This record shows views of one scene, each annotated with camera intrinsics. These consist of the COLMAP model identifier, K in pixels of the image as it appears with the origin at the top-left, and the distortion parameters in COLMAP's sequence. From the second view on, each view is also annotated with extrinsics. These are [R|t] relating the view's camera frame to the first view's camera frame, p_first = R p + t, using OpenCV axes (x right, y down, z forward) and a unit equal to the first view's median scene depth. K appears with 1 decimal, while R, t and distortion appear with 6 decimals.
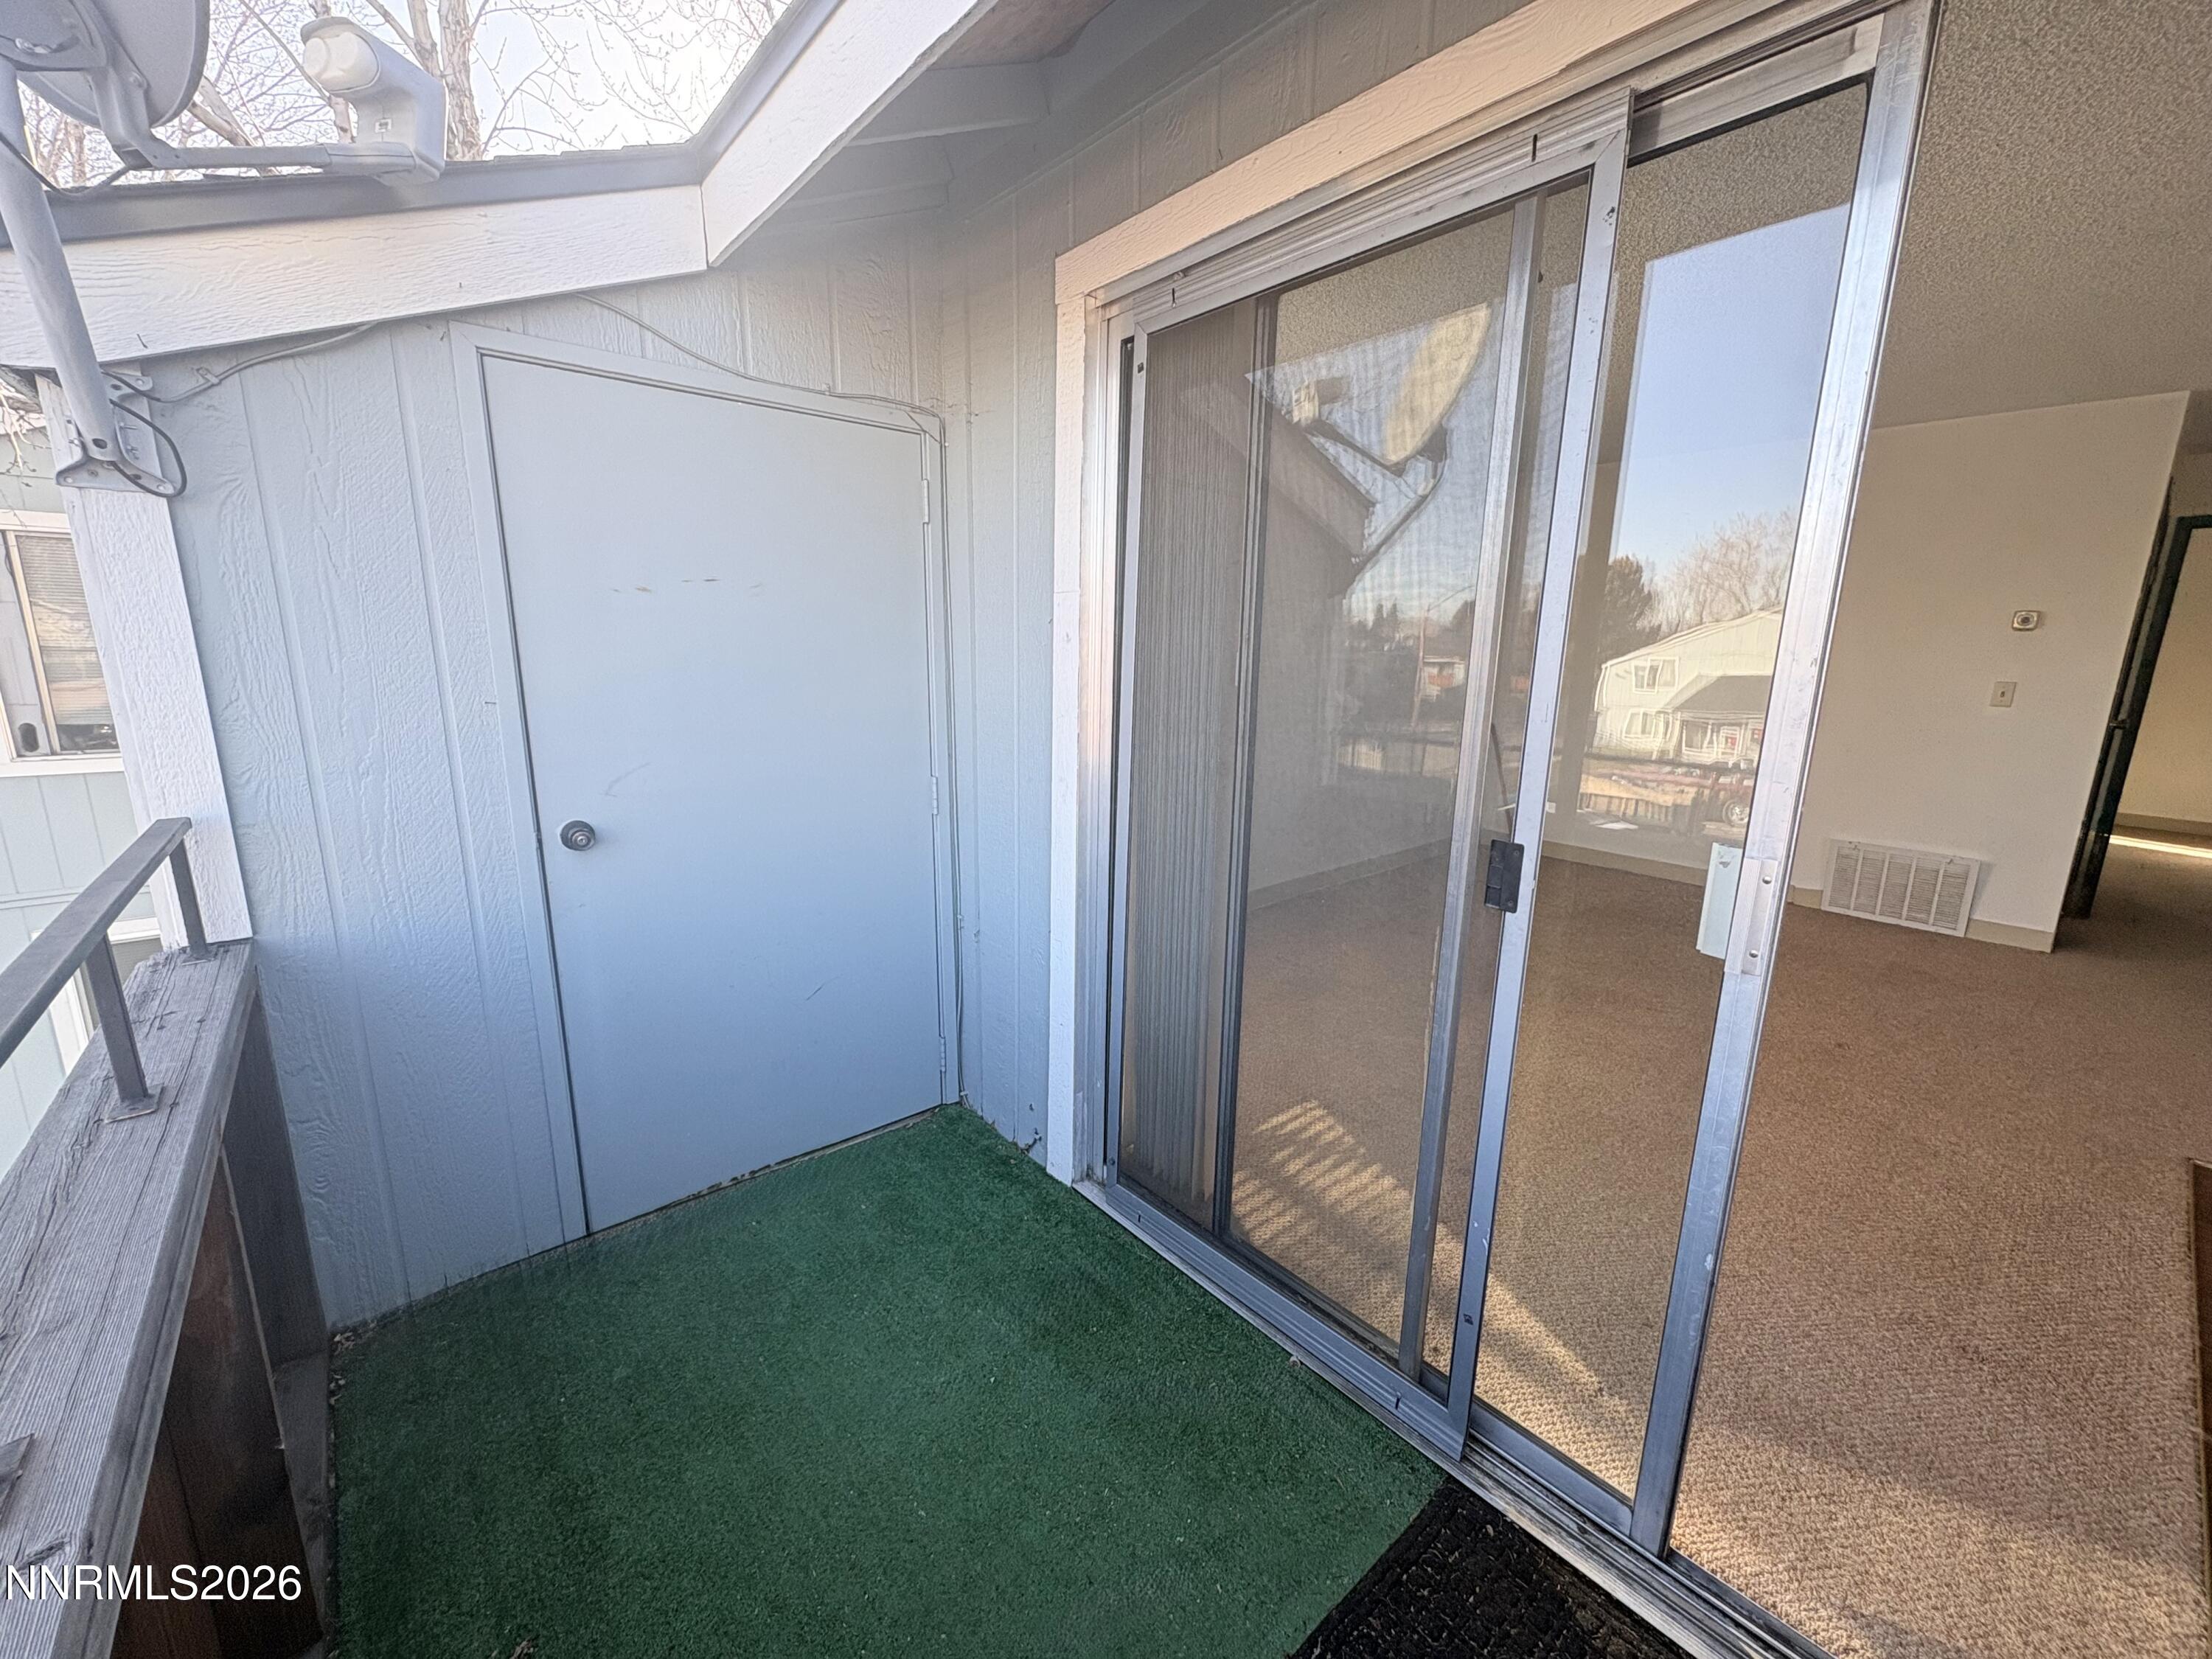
lens RADIAL K [[877.5, 0, 1106.0], [0, 877.5, 829.5], [0, 0, 1]] dist [0.001616, 0.000061]
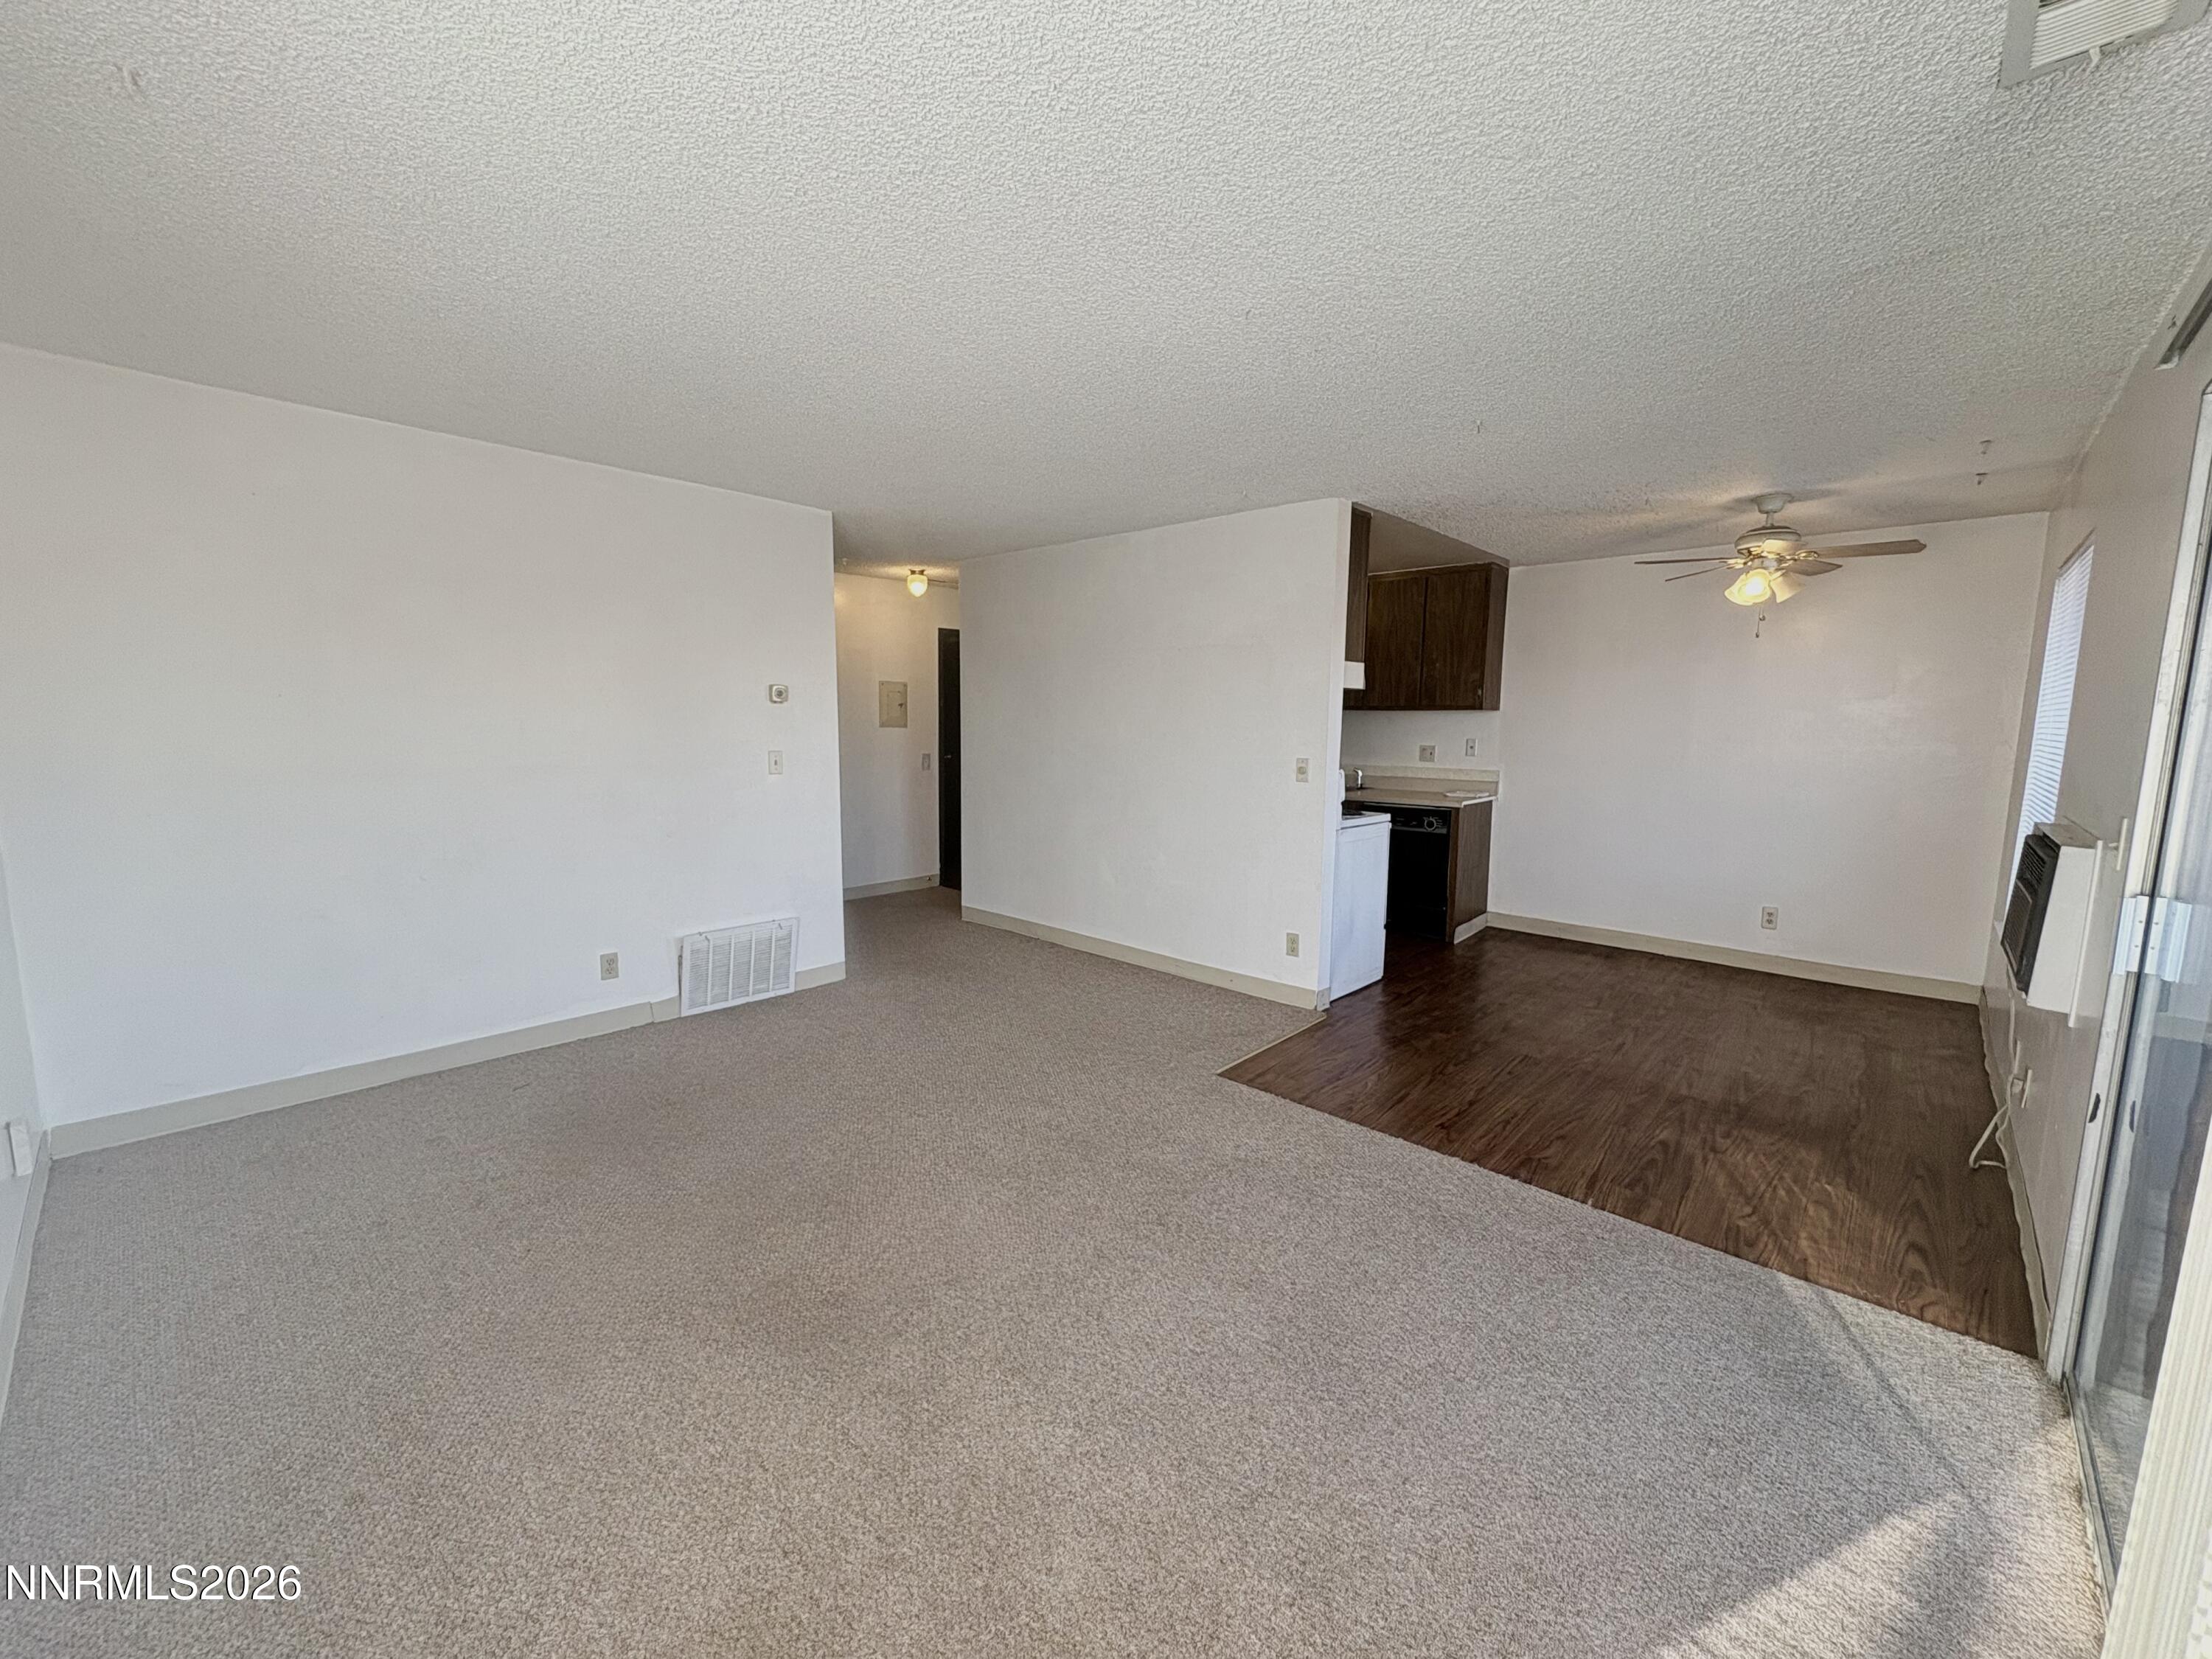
lens RADIAL K [[877.5, 0, 1106.0], [0, 877.5, 829.5], [0, 0, 1]] dist [0.001616, 0.000061]
pose [[-0.116773, -0.144440, 0.982599, -0.071890], [0.190839, 0.967668, 0.164924, -0.177217], [-0.974651, 0.206777, -0.085433, 0.732155]]
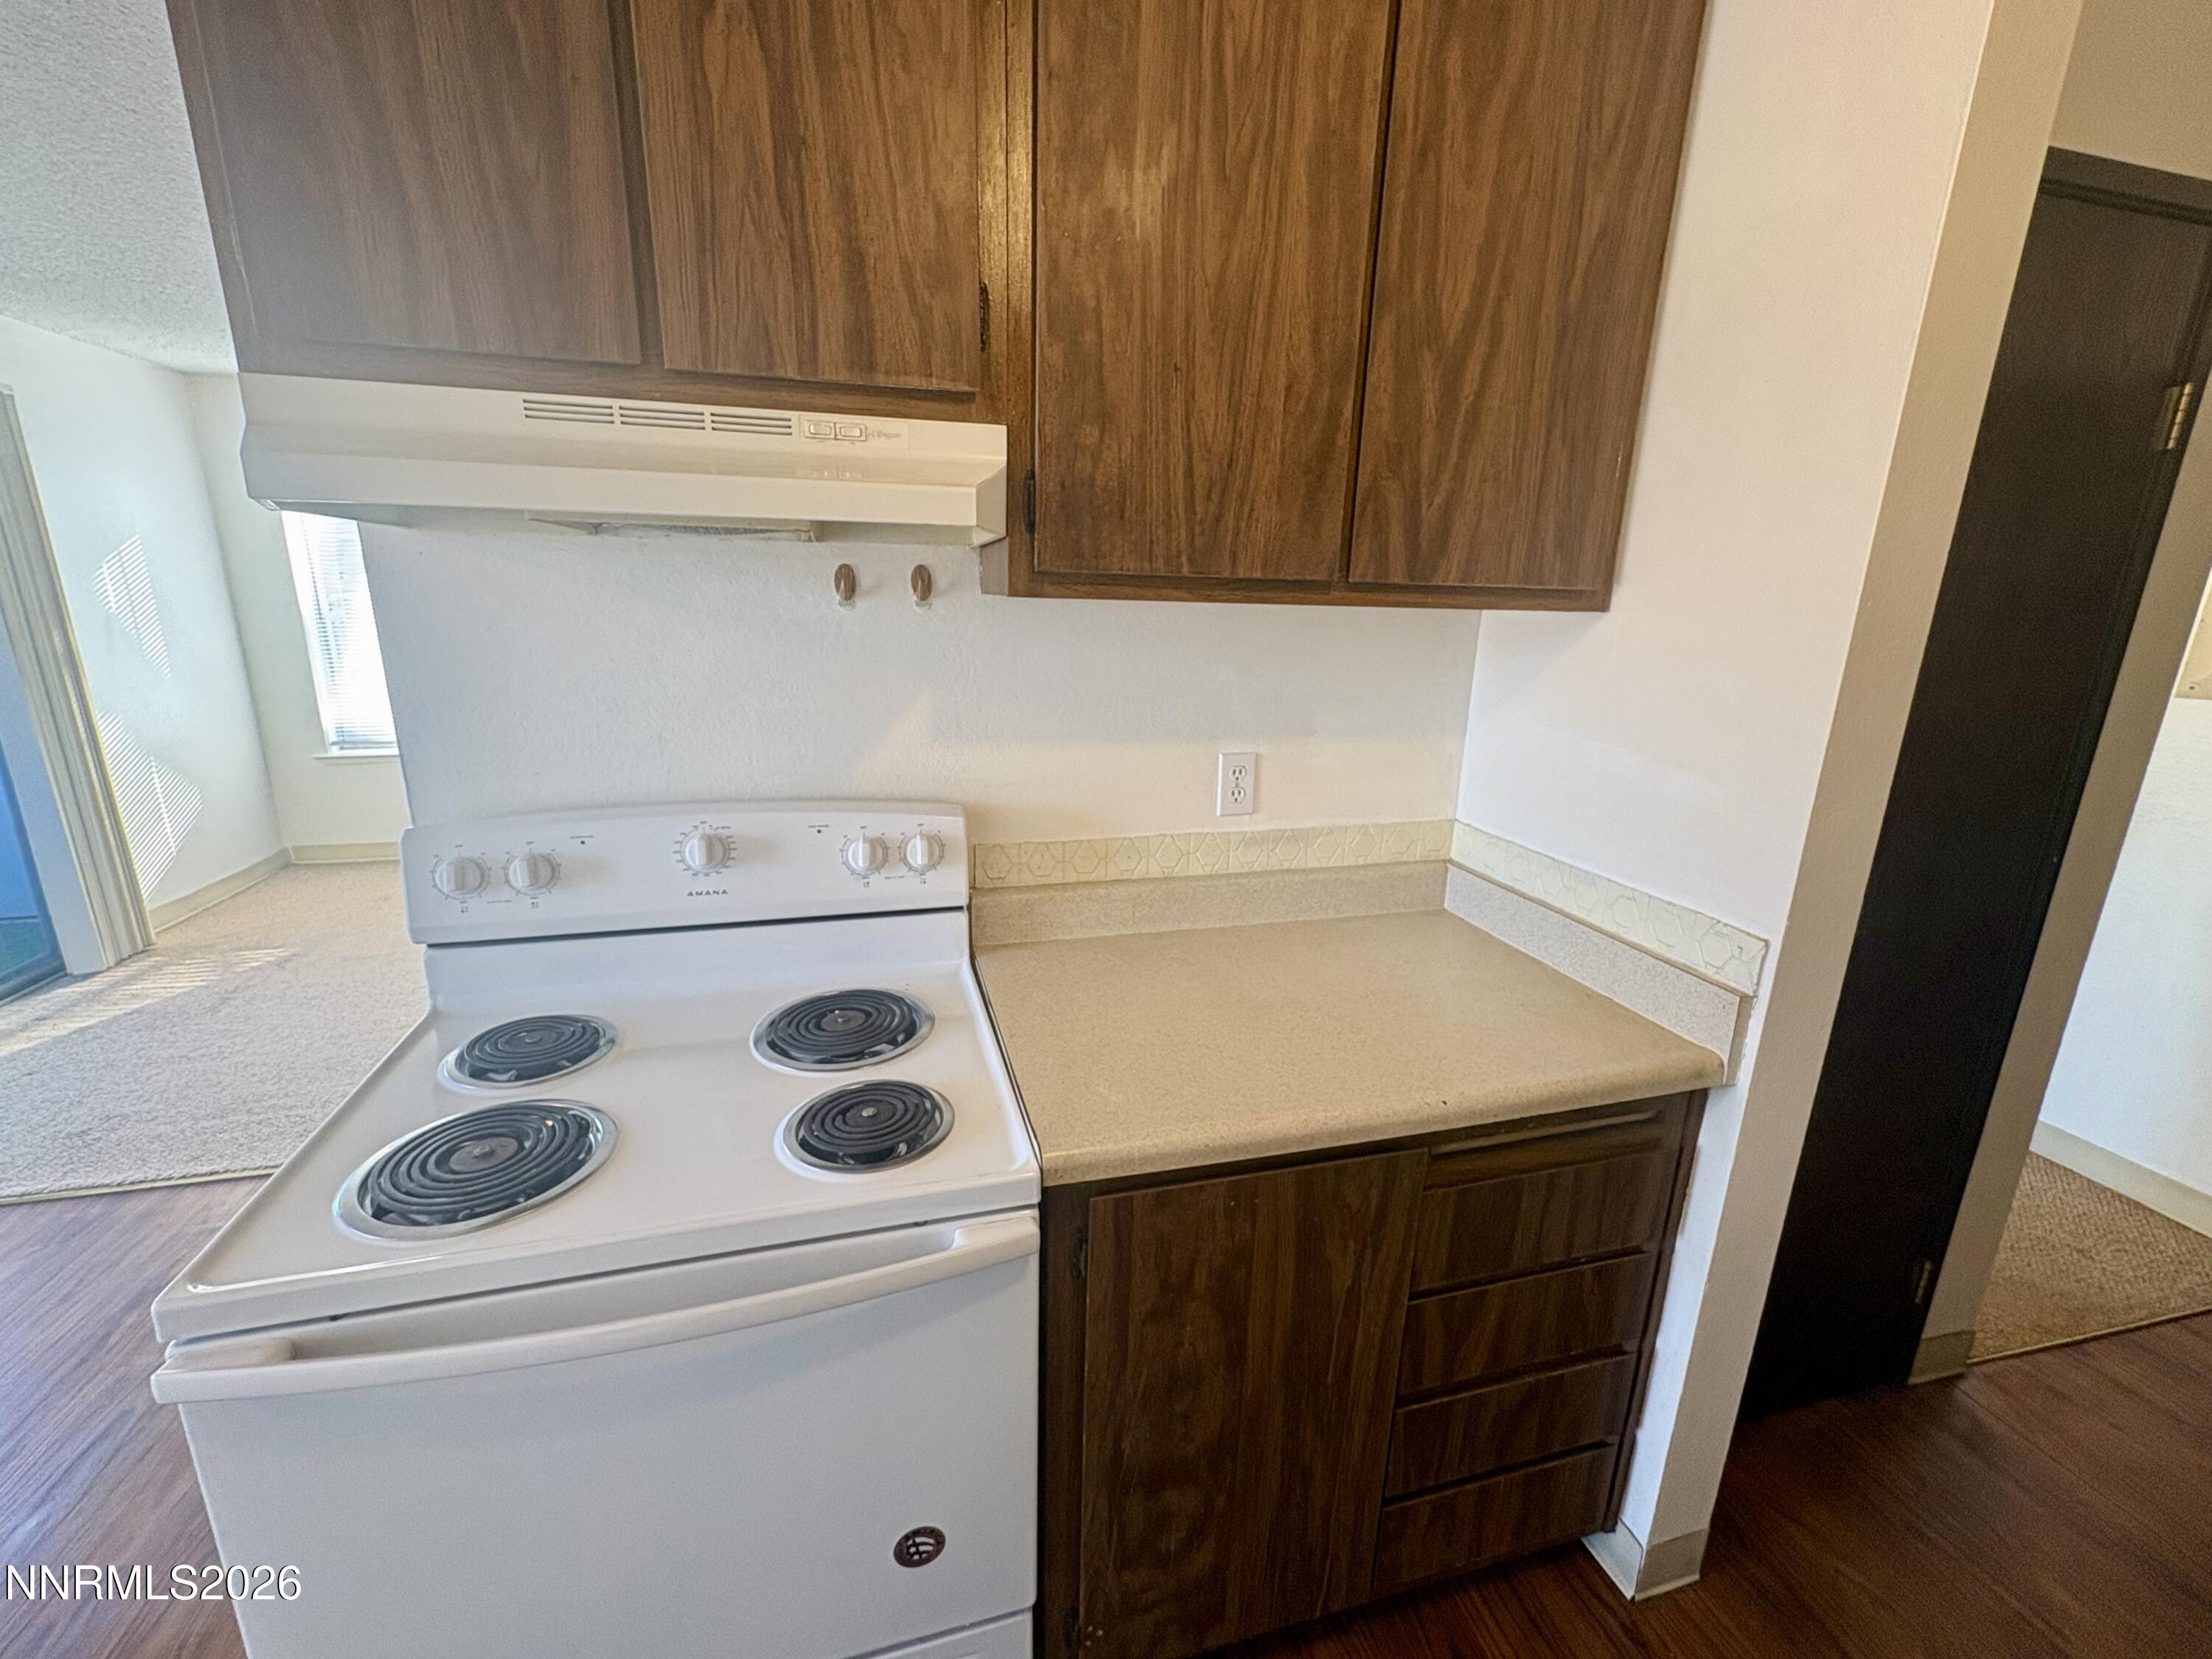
lens RADIAL K [[909.7, 0, 1106.0], [0, 909.7, 829.5], [0, 0, 1]] dist [0.000128, 0.000323]
pose [[0.905730, 0.110922, -0.409085, 1.288274], [-0.096263, 0.993761, 0.056325, -0.054160], [0.412780, -0.011635, 0.910756, 0.156405]]
